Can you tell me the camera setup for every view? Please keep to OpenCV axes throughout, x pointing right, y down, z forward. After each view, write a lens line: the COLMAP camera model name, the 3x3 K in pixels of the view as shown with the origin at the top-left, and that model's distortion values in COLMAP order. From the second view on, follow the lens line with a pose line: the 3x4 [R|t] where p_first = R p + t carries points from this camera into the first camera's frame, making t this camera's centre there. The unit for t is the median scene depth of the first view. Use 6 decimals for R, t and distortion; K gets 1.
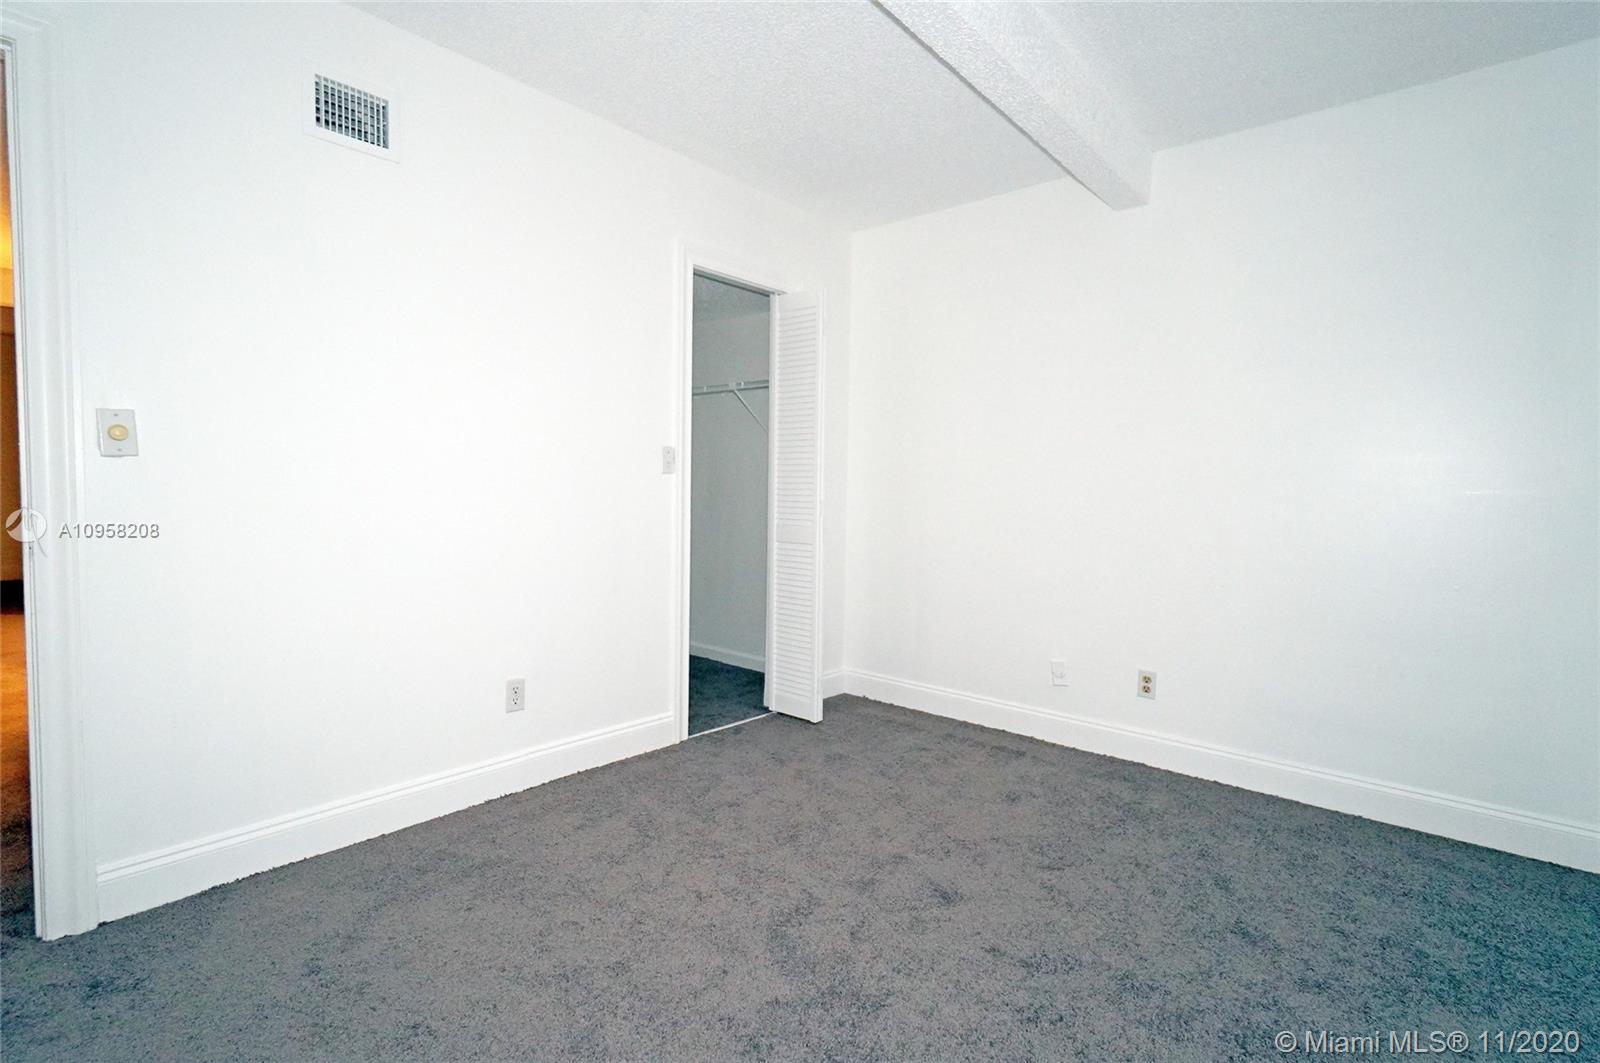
lens RADIAL K [[695.1, 0, 800.5], [0, 695.1, 525.1], [0, 0, 1]] dist [-0.005513, 0.001522]
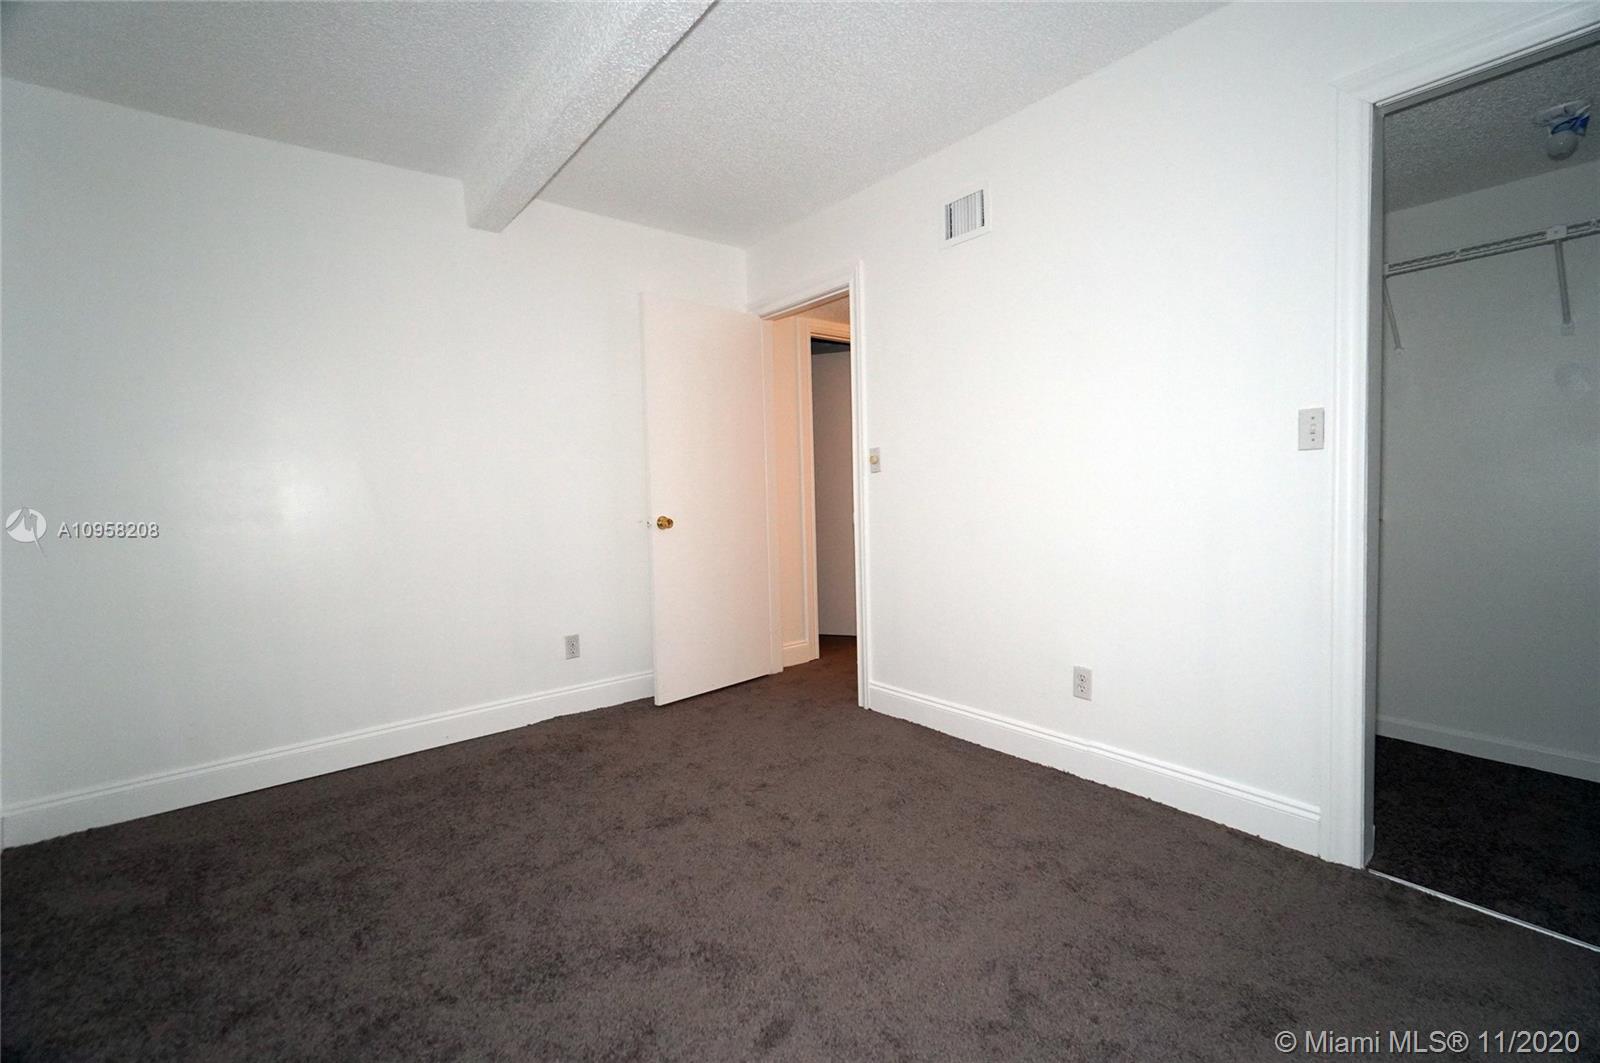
lens RADIAL K [[695.1, 0, 800.6], [0, 695.1, 528.7], [0, 0, 1]] dist [-0.005513, 0.001522]
pose [[-0.162799, 0.039589, -0.985865, 0.568295], [-0.026561, 0.998657, 0.044489, -0.015016], [0.986302, 0.033428, -0.161529, 0.645984]]
